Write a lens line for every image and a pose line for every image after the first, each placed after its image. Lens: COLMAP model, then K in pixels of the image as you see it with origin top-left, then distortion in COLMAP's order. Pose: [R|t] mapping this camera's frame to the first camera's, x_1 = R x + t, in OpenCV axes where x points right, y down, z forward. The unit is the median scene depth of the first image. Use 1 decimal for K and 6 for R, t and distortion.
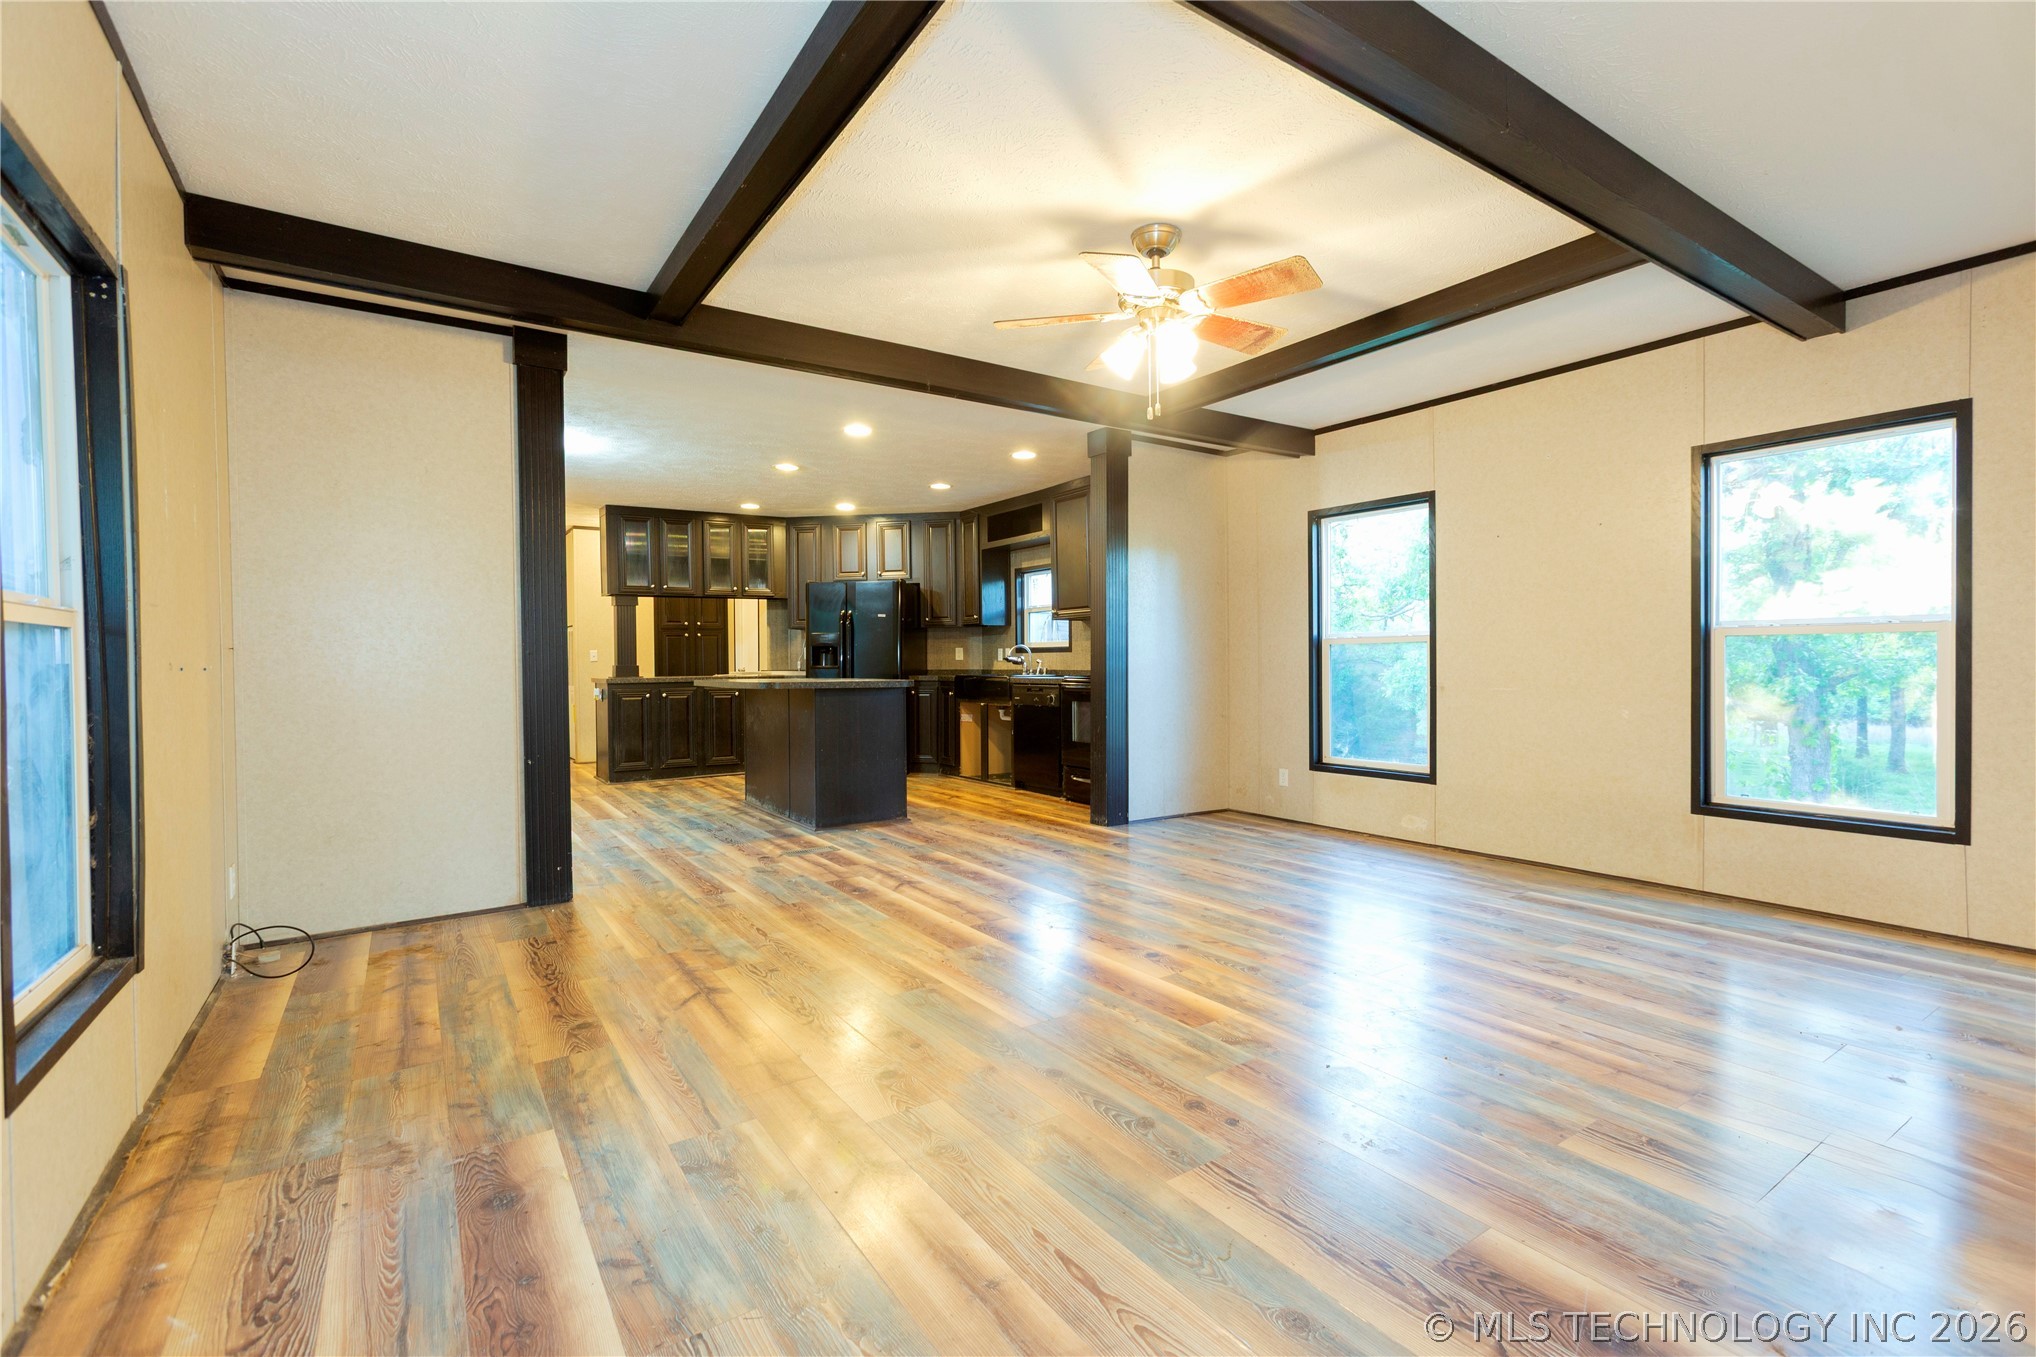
lens RADIAL K [[900.3, 0, 1006.4], [0, 900.3, 672.2], [0, 0, 1]] dist [-0.004474, 0.005394]
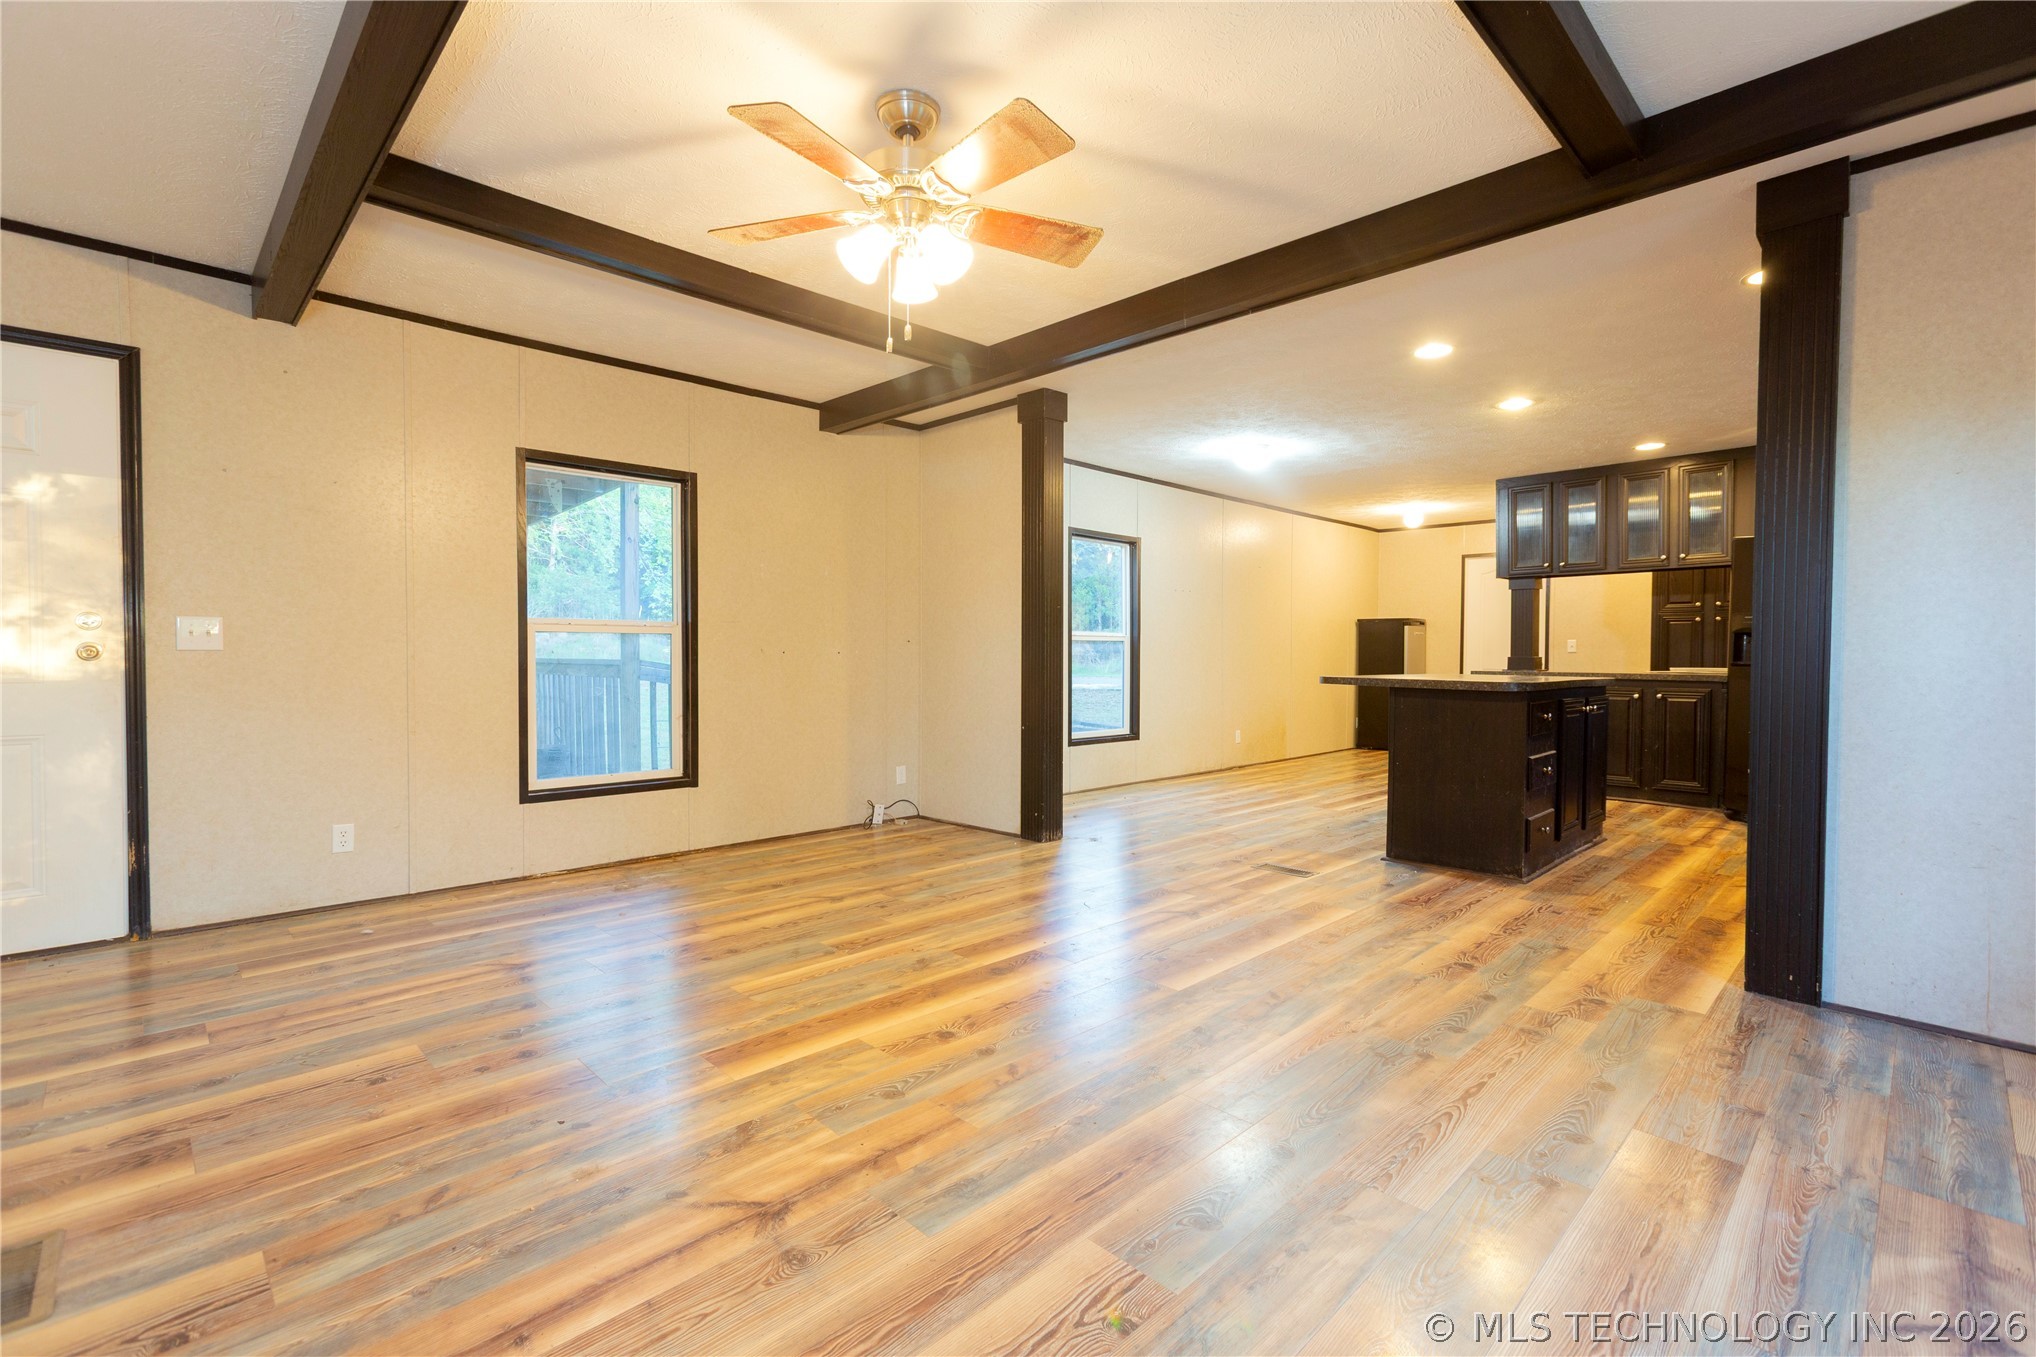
lens RADIAL K [[900.3, 0, 1023.1], [0, 900.3, 677.5], [0, 0, 1]] dist [-0.004474, 0.005394]
pose [[0.195186, 0.036422, -0.980090, 0.371555], [-0.018938, 0.999264, 0.033363, -0.008238], [0.980583, 0.012049, 0.195732, 0.366606]]
